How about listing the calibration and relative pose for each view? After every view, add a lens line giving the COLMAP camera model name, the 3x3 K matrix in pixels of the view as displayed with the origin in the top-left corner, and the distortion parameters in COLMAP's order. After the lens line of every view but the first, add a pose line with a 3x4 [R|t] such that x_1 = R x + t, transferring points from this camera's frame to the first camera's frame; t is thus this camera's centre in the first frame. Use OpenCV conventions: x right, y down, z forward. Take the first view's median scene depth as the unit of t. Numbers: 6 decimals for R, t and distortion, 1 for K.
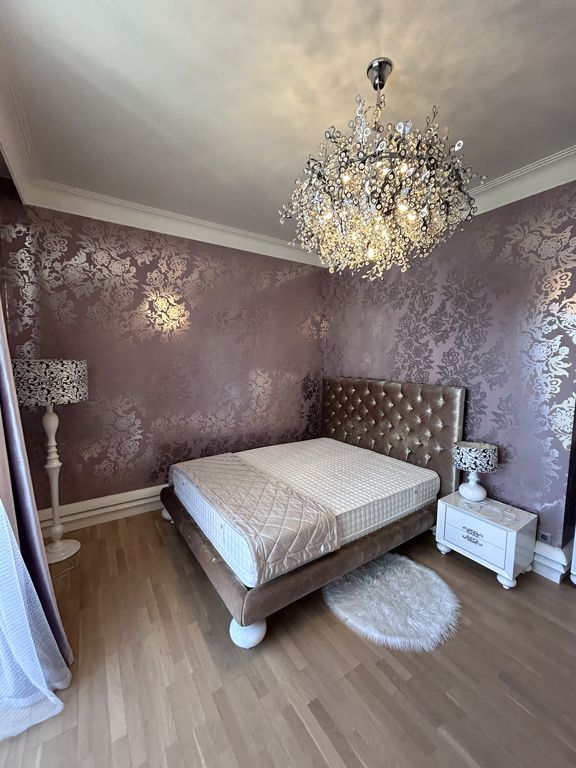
lens RADIAL K [[310.0, 0, 287.6], [0, 310.0, 383.6], [0, 0, 1]] dist [0.000591, 0.000086]
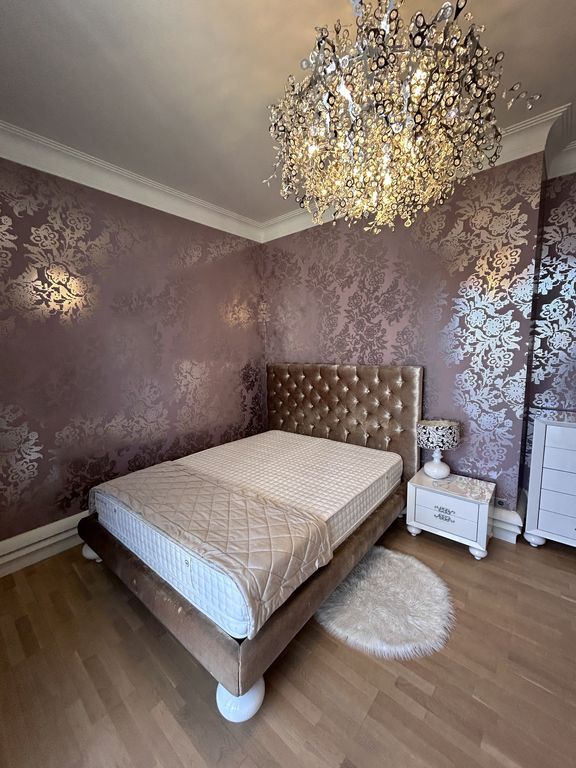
lens RADIAL K [[310.0, 0, 288.0], [0, 310.0, 384.0], [0, 0, 1]] dist [0.000591, 0.000086]
pose [[0.960898, -0.062780, 0.269691, -0.125253], [0.054646, 0.997799, 0.037568, 0.009735], [-0.271456, -0.021362, 0.962214, 0.180872]]
